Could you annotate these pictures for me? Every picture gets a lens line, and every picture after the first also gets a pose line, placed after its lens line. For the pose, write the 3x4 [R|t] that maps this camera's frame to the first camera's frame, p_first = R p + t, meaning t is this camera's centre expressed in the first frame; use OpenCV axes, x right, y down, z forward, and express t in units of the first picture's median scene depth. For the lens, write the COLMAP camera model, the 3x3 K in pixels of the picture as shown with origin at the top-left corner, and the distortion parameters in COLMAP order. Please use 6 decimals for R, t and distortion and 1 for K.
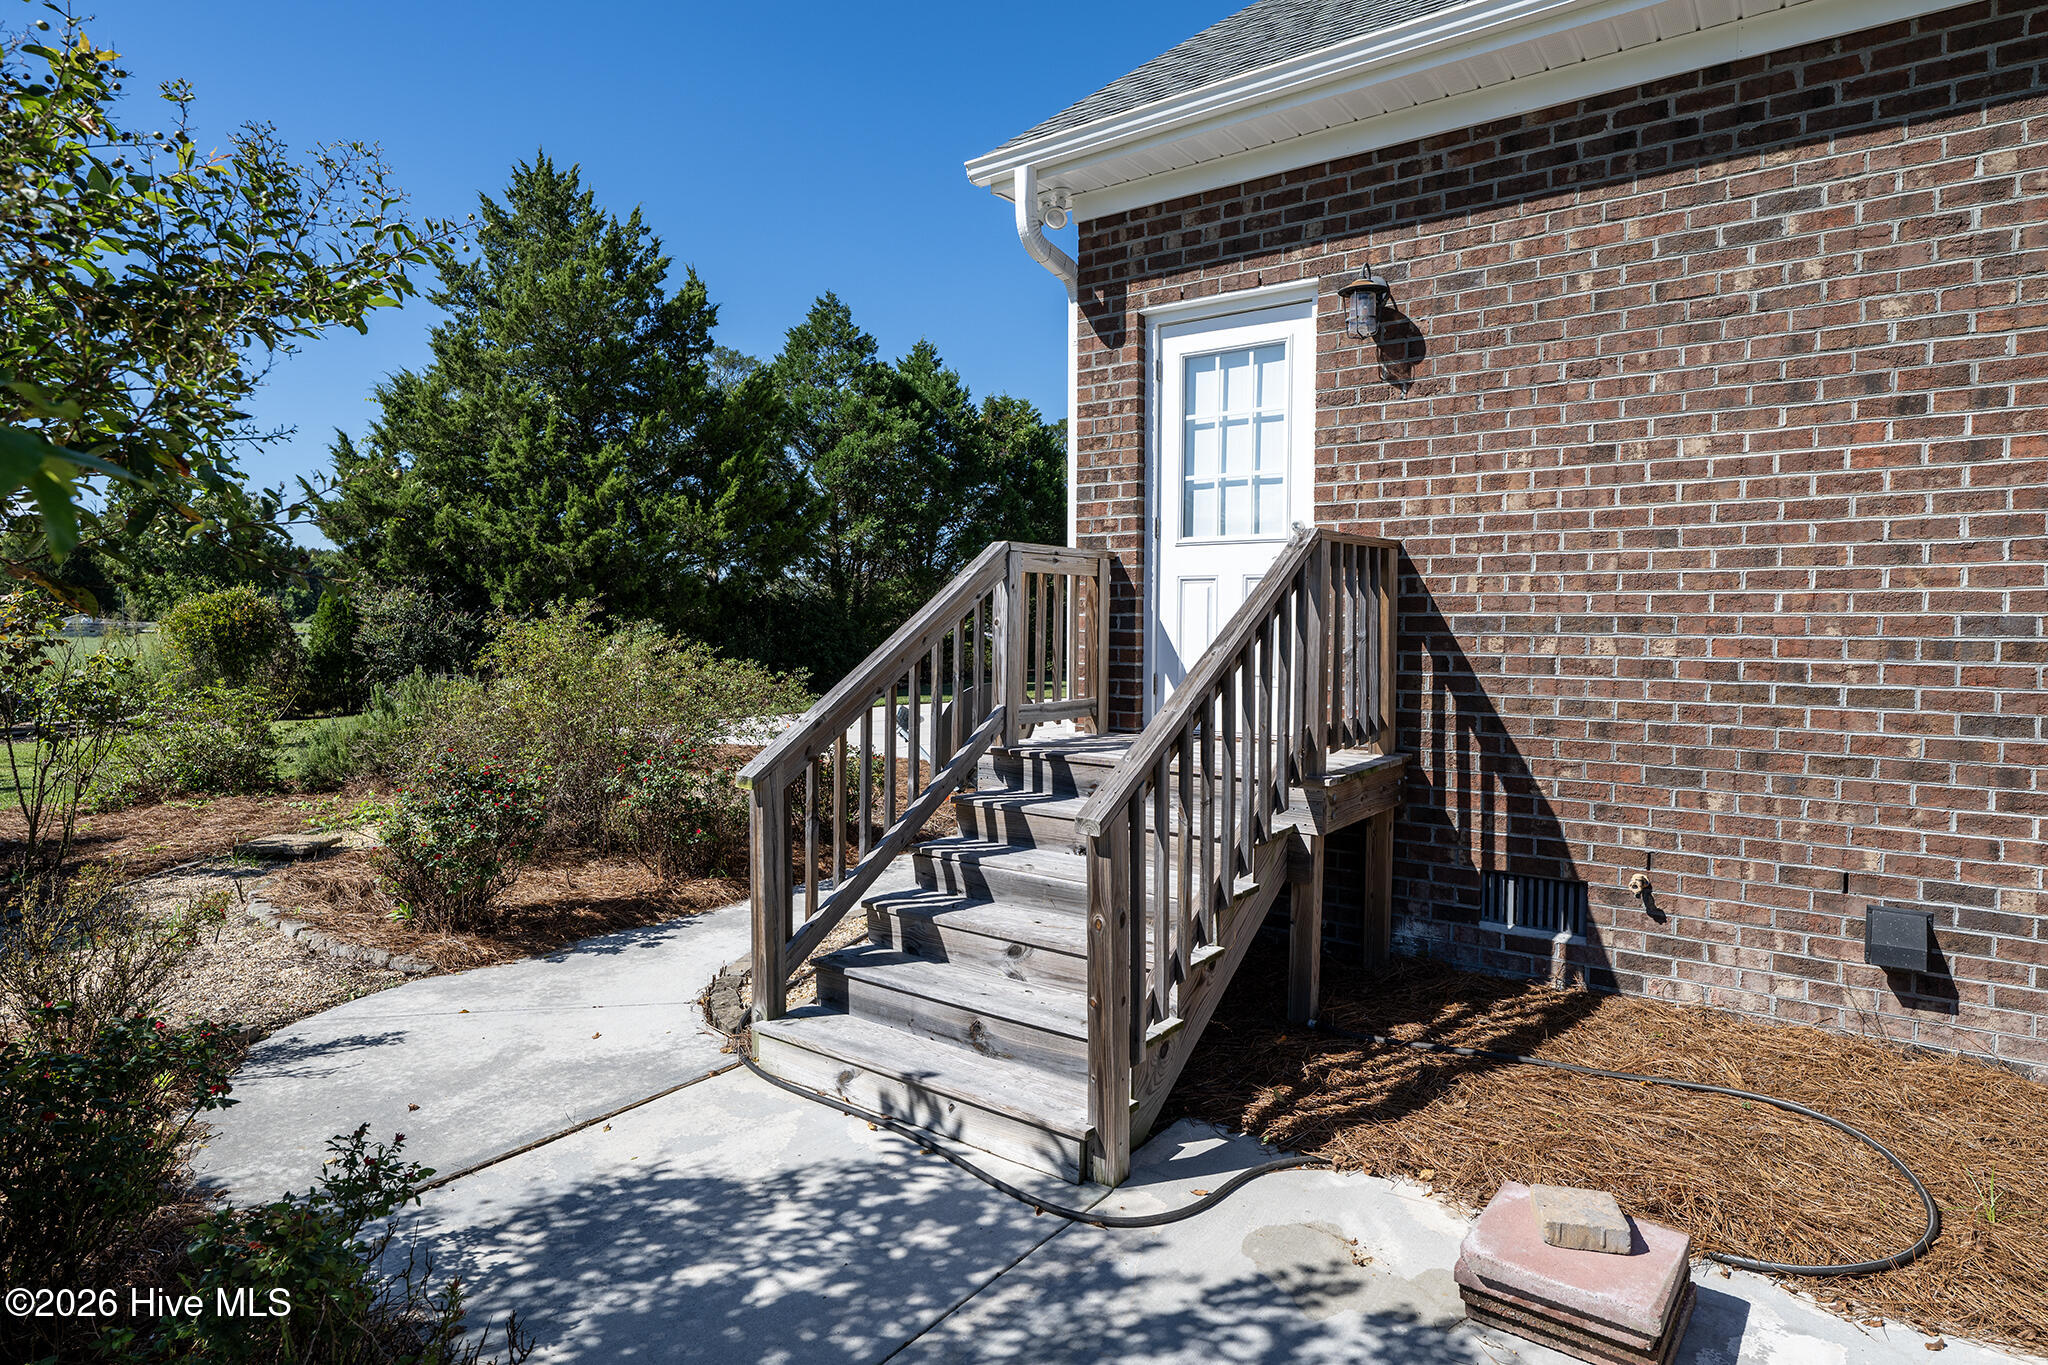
lens RADIAL K [[1163.8, 0, 1026.9], [0, 1163.8, 669.0], [0, 0, 1]] dist [-0.004201, -0.000091]
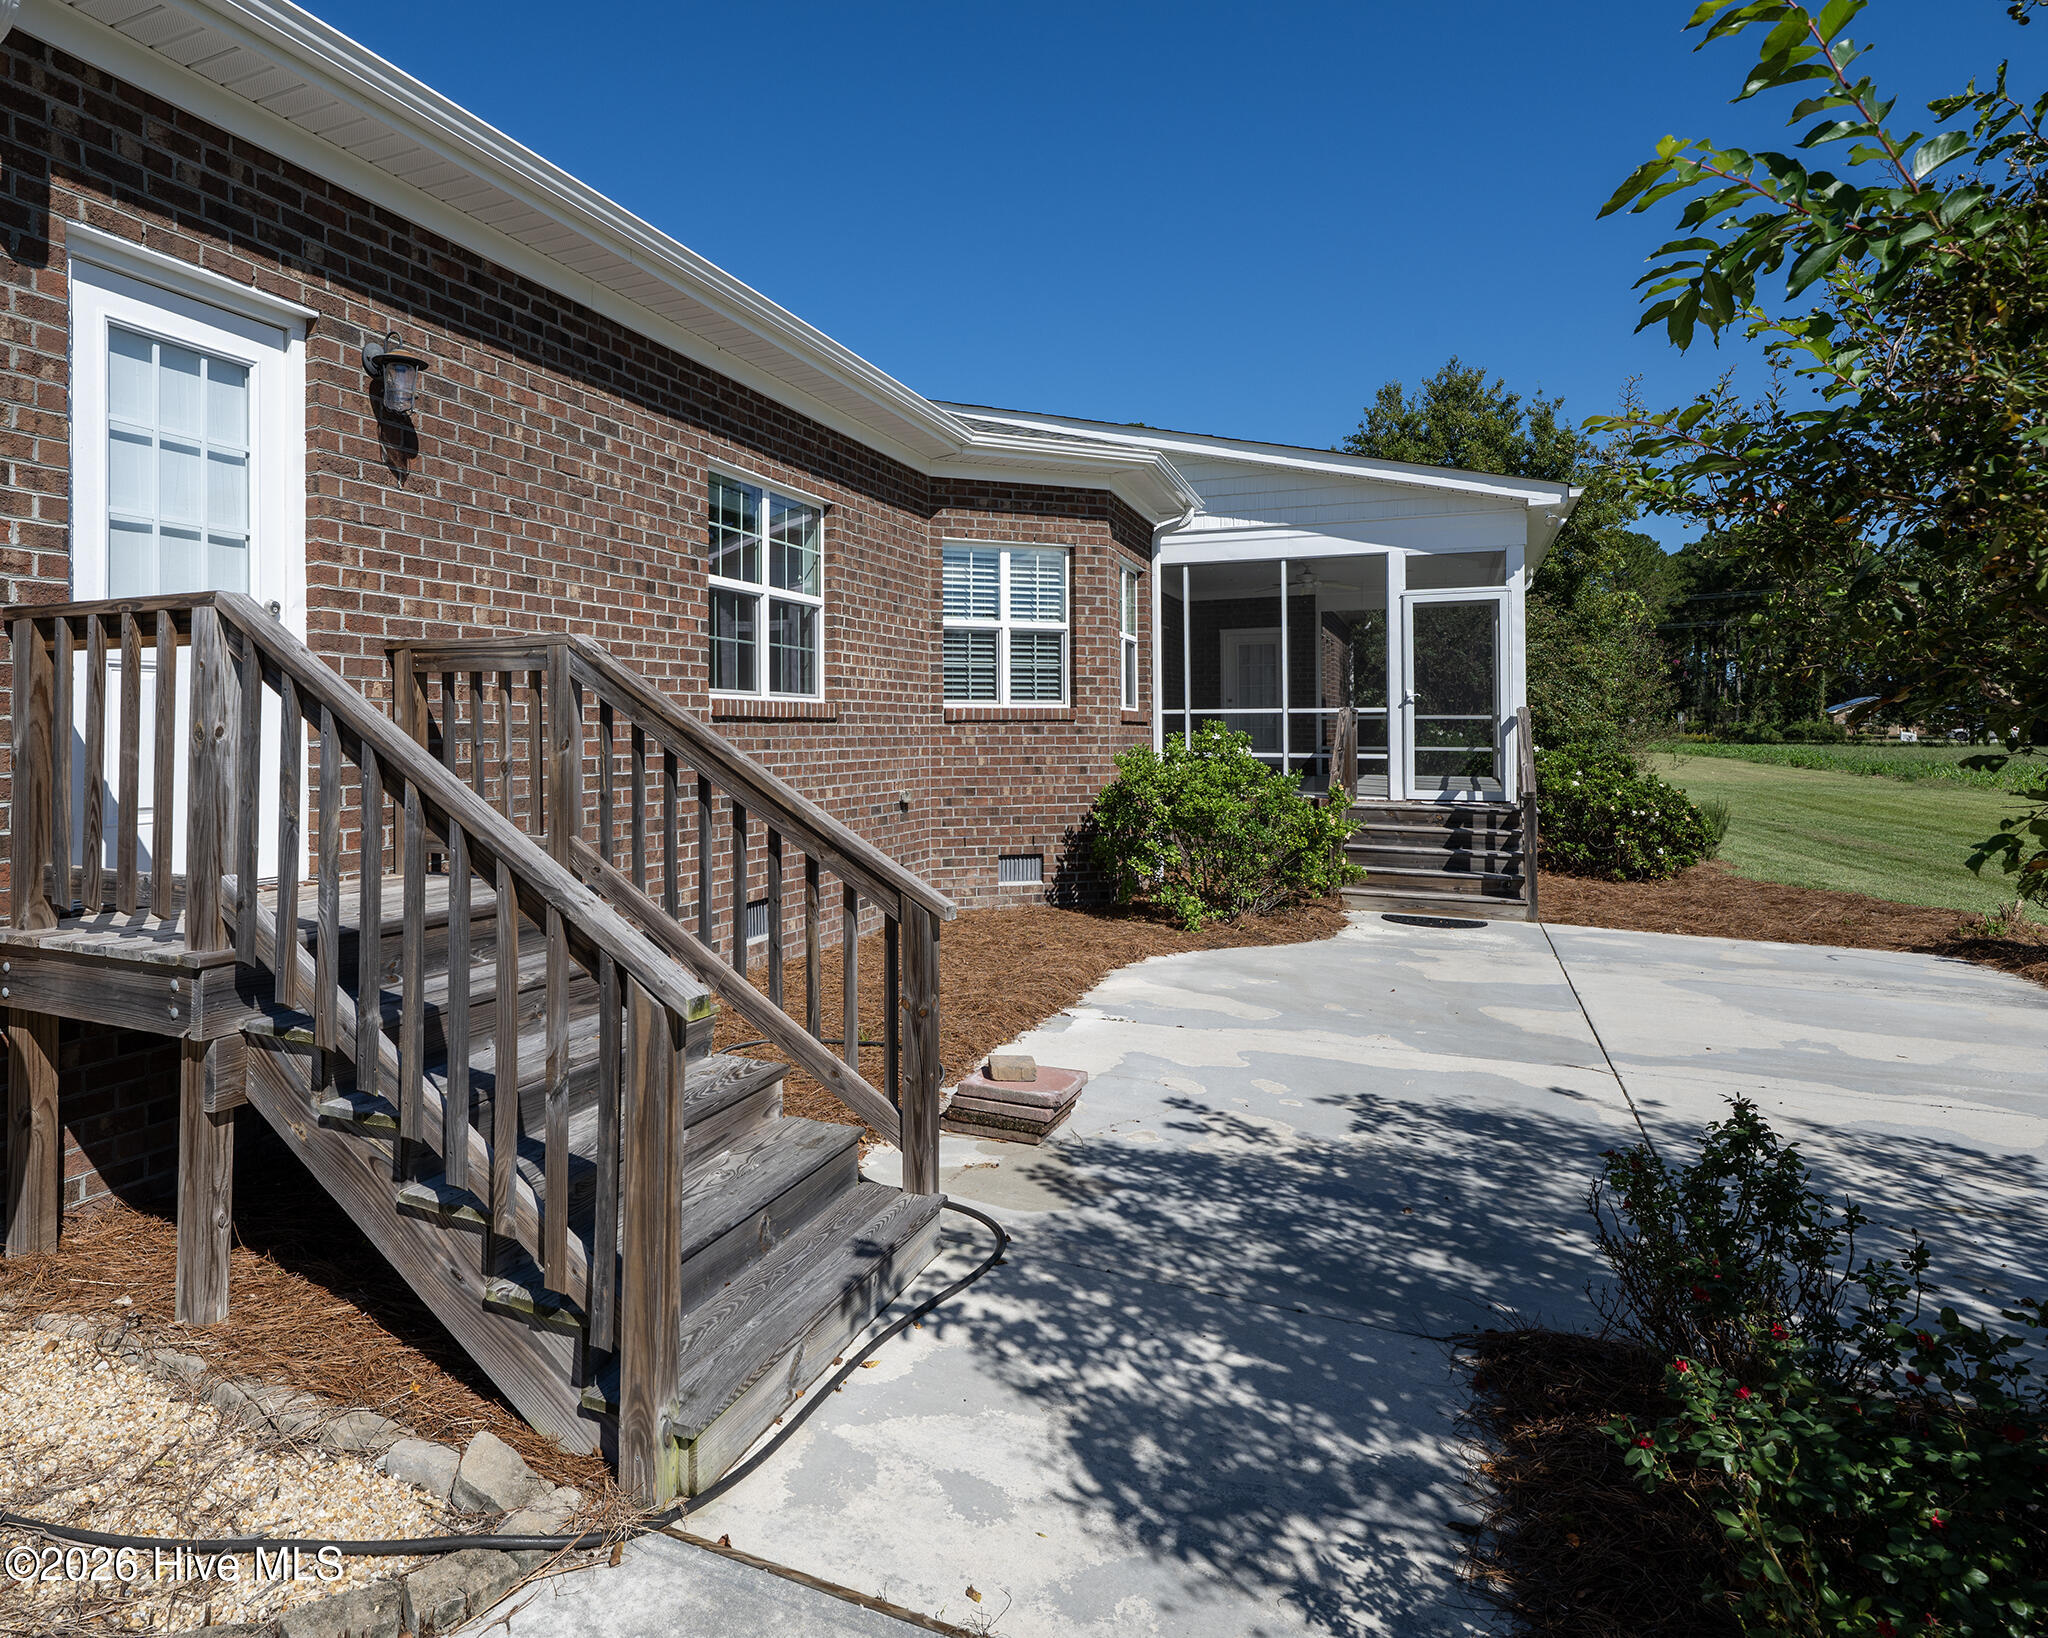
lens RADIAL K [[1245.8, 0, 793.0], [0, 1245.8, 721.7], [0, 0, 1]] dist [-0.003116, -0.001032]
pose [[-0.167647, 0.003560, 0.985841, -0.683424], [0.041139, 0.999148, 0.003388, -0.036324], [-0.984988, 0.041125, -0.167651, 0.838441]]
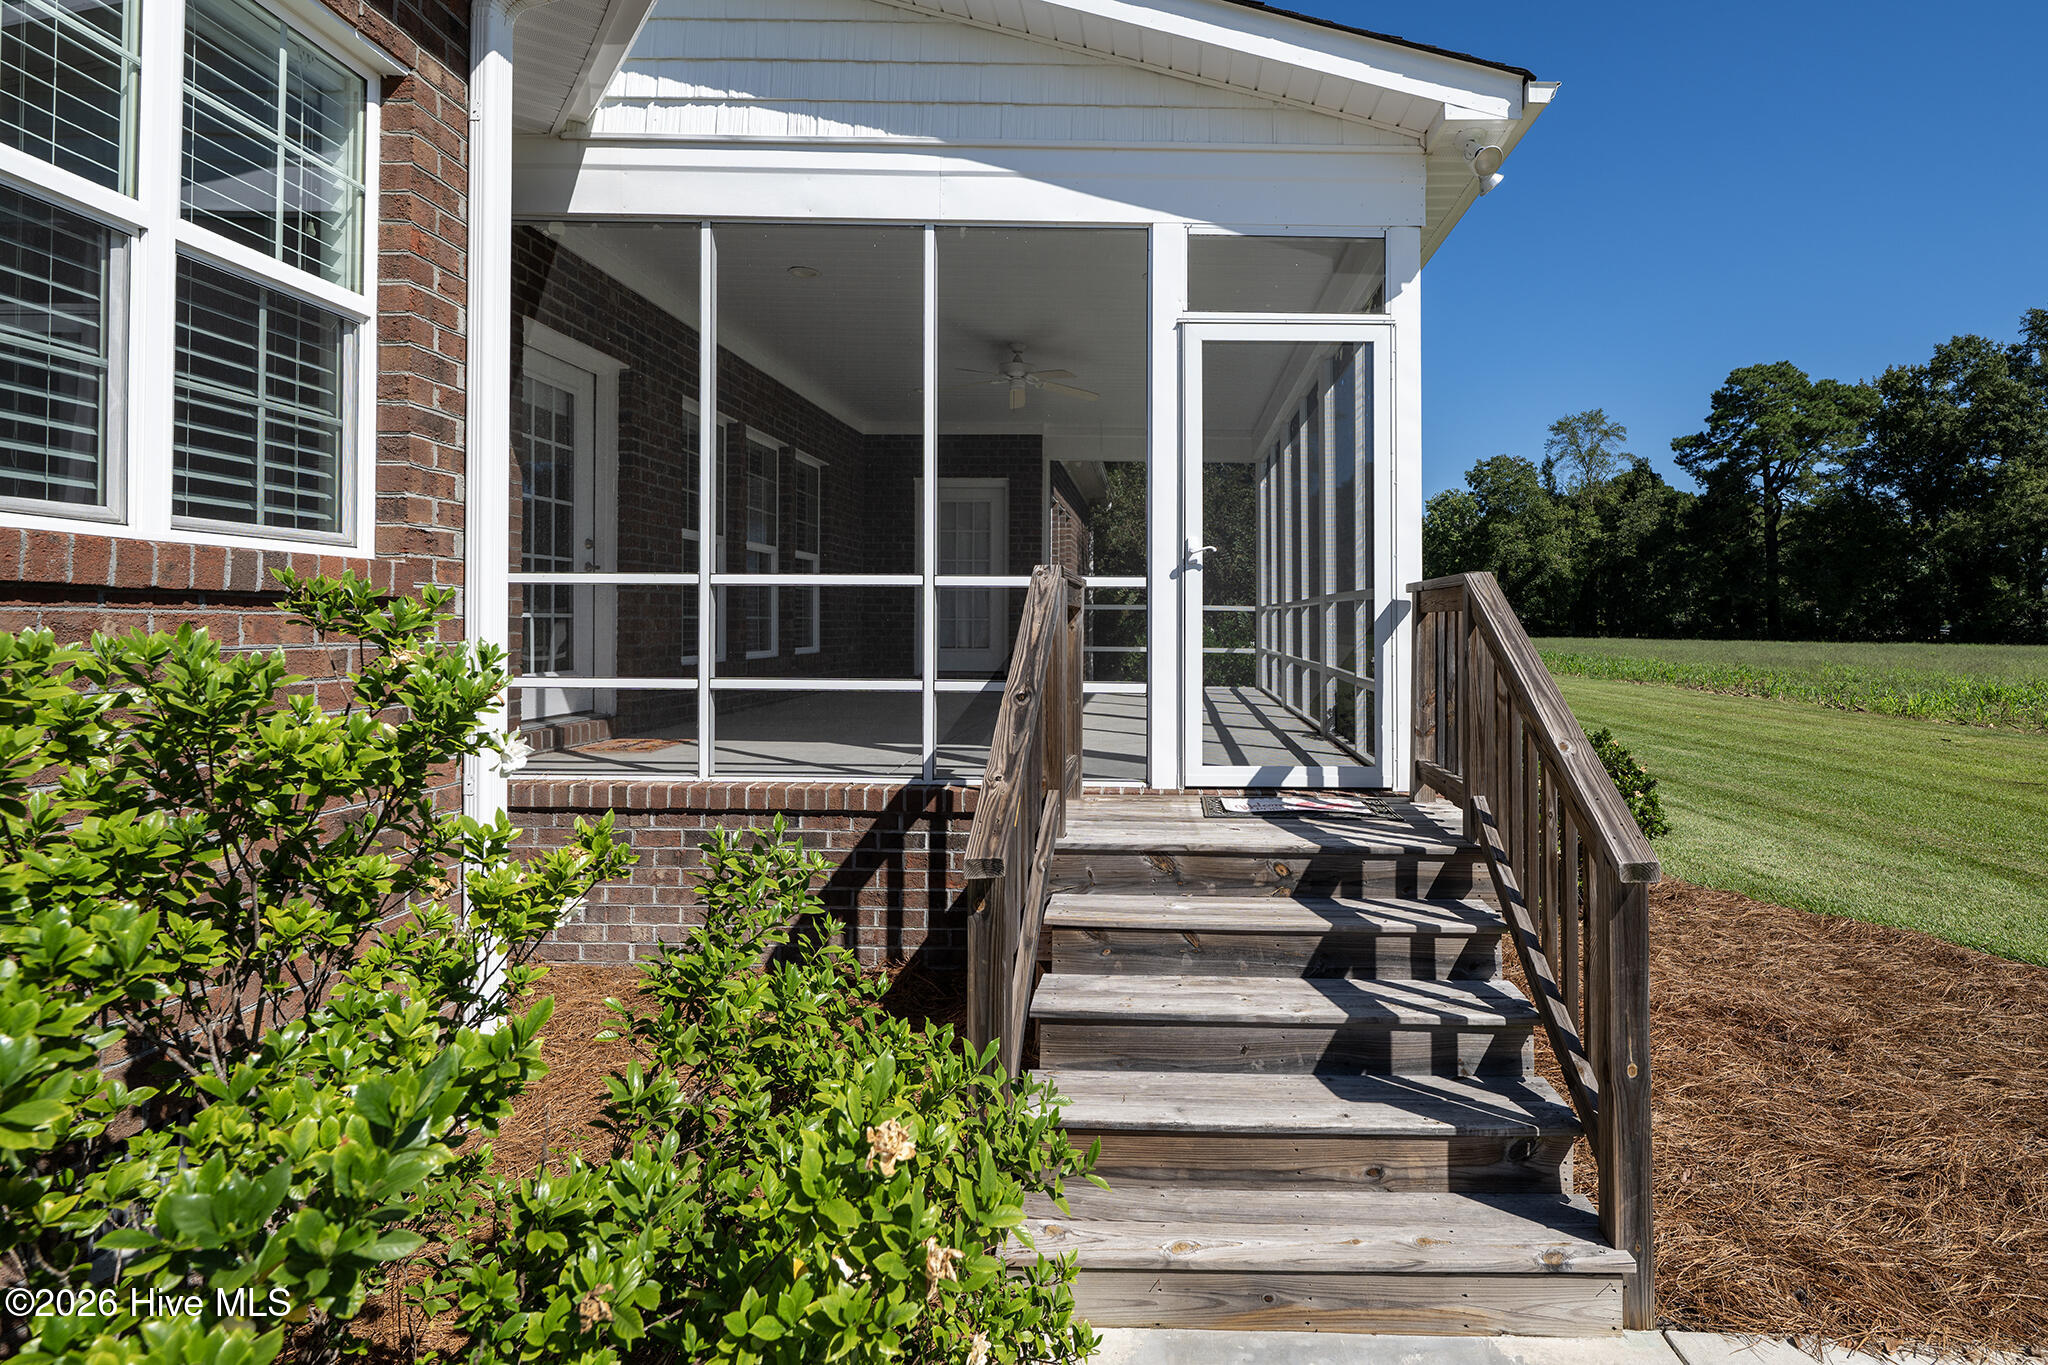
lens RADIAL K [[994.6, 0, 1165.4], [0, 994.6, 611.2], [0, 0, 1]] dist [-0.000384, -0.000205]
pose [[-0.612350, 0.001830, 0.790585, 0.816568], [0.024473, 0.999562, 0.016642, 0.007476], [-0.790208, 0.029539, -0.612126, -0.190988]]
